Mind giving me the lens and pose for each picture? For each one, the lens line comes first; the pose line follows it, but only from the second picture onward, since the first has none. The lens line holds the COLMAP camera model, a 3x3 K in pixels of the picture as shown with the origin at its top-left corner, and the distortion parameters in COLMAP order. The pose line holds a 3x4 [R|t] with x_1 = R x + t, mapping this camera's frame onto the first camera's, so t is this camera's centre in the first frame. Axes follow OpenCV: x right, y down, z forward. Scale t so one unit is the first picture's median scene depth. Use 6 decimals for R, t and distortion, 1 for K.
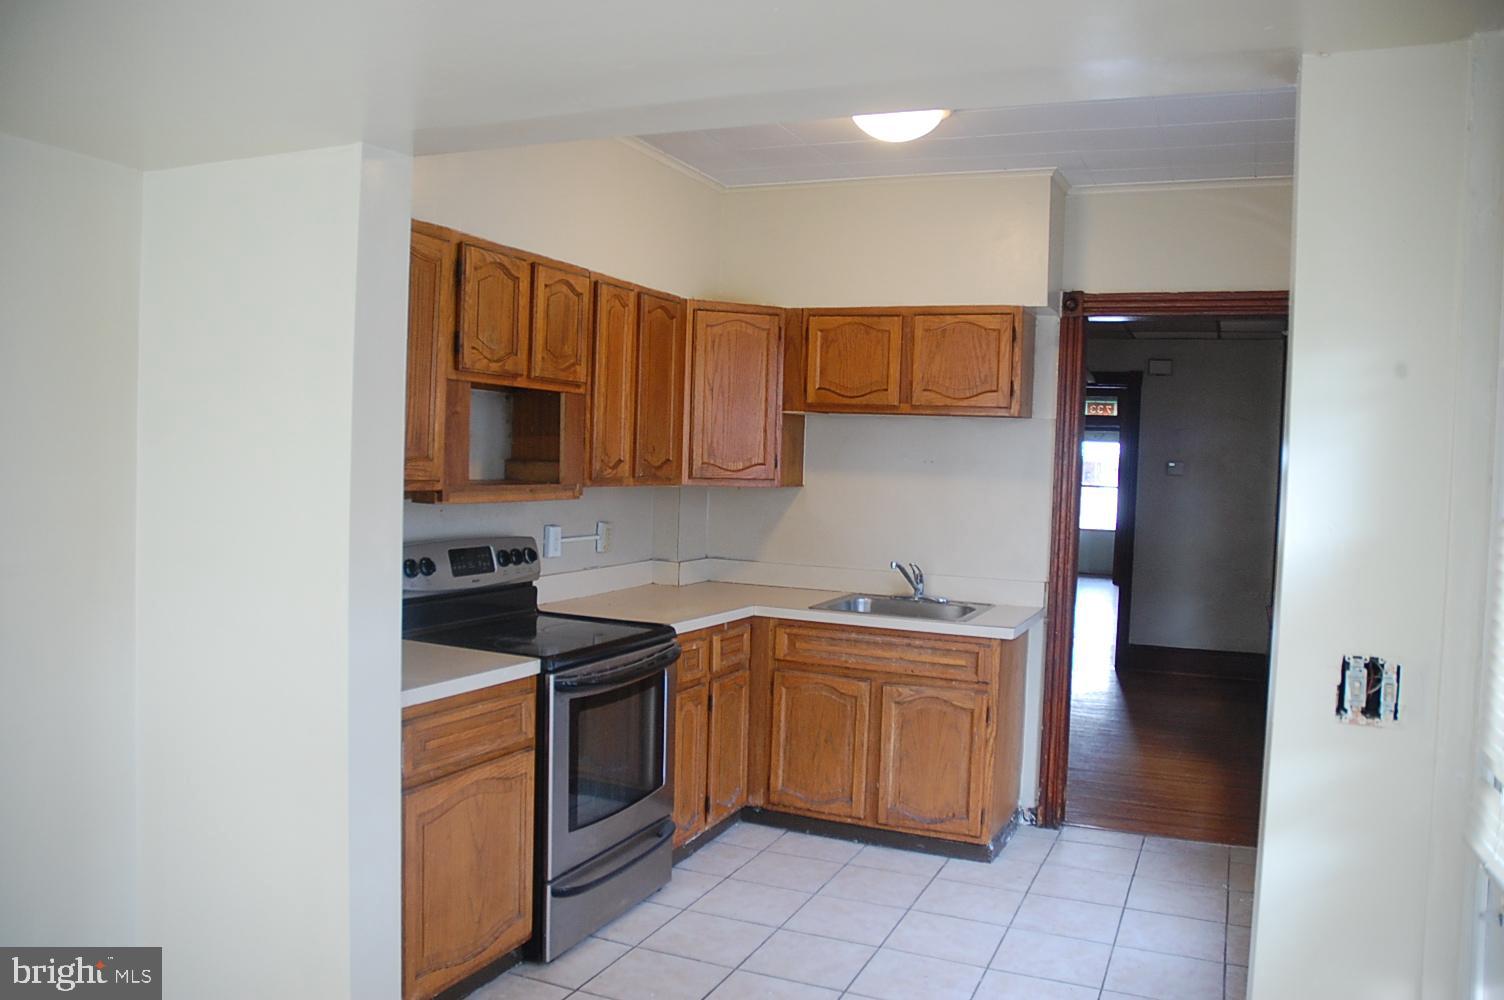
lens RADIAL K [[1159.7, 0, 751.1], [0, 1159.7, 502.5], [0, 0, 1]] dist [-0.173482, 0.160135]
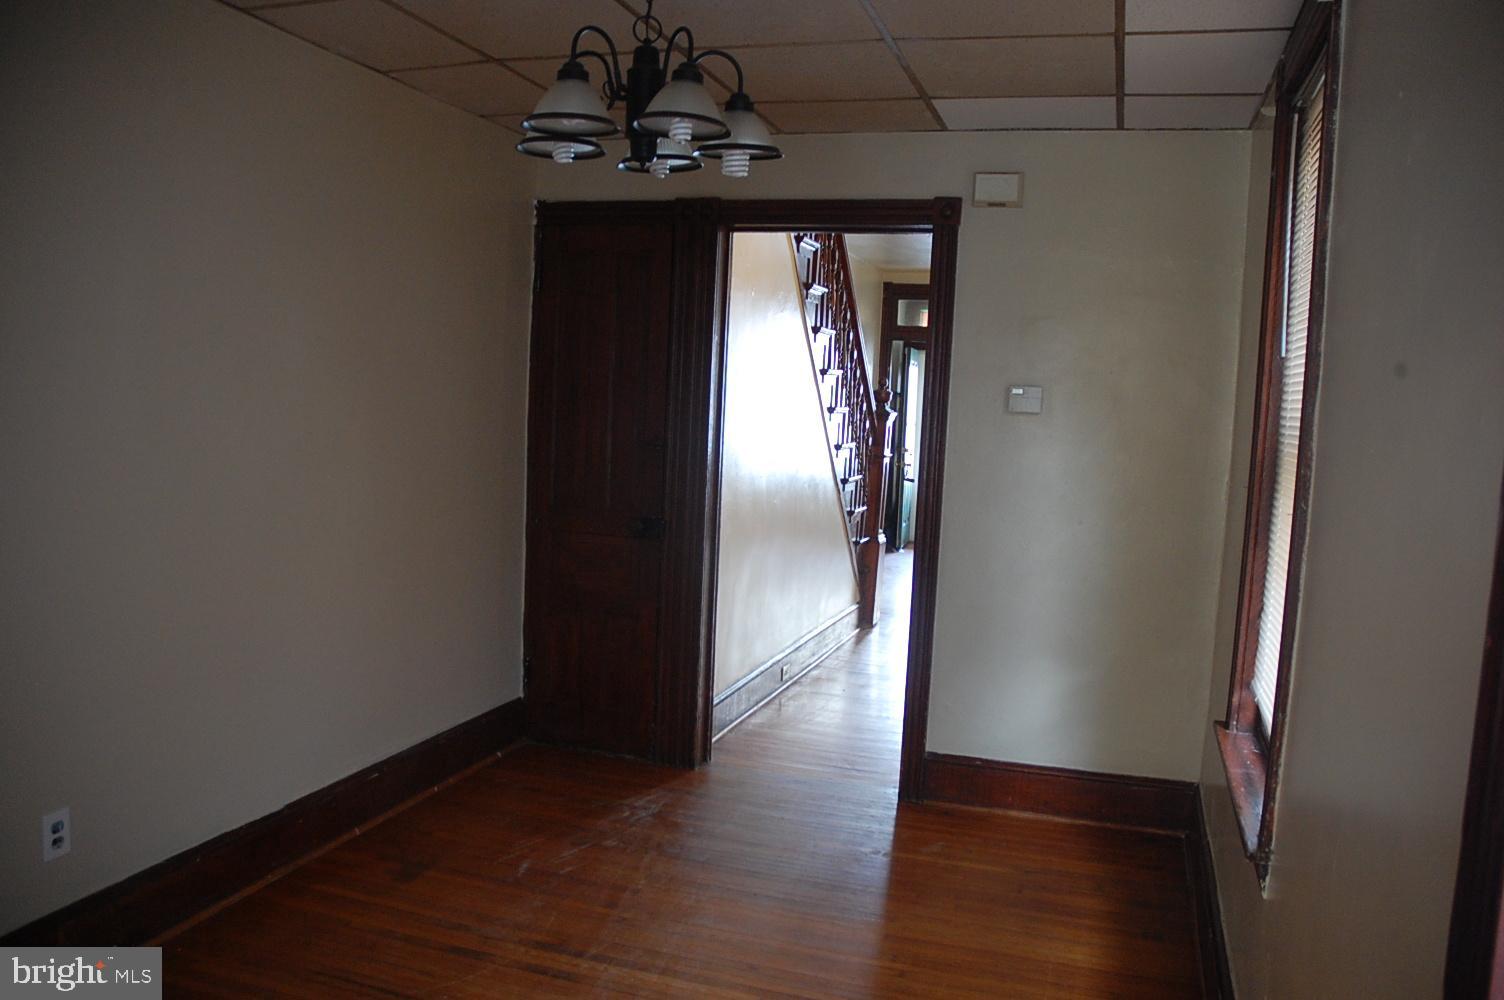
lens RADIAL K [[1159.7, 0, 751.1], [0, 1159.7, 502.5], [0, 0, 1]] dist [-0.173482, 0.160135]
pose [[0.995721, 0.003865, 0.092324, 0.411560], [-0.009326, 0.998226, 0.058800, -0.027023], [-0.091933, -0.059409, 0.993991, 1.011648]]
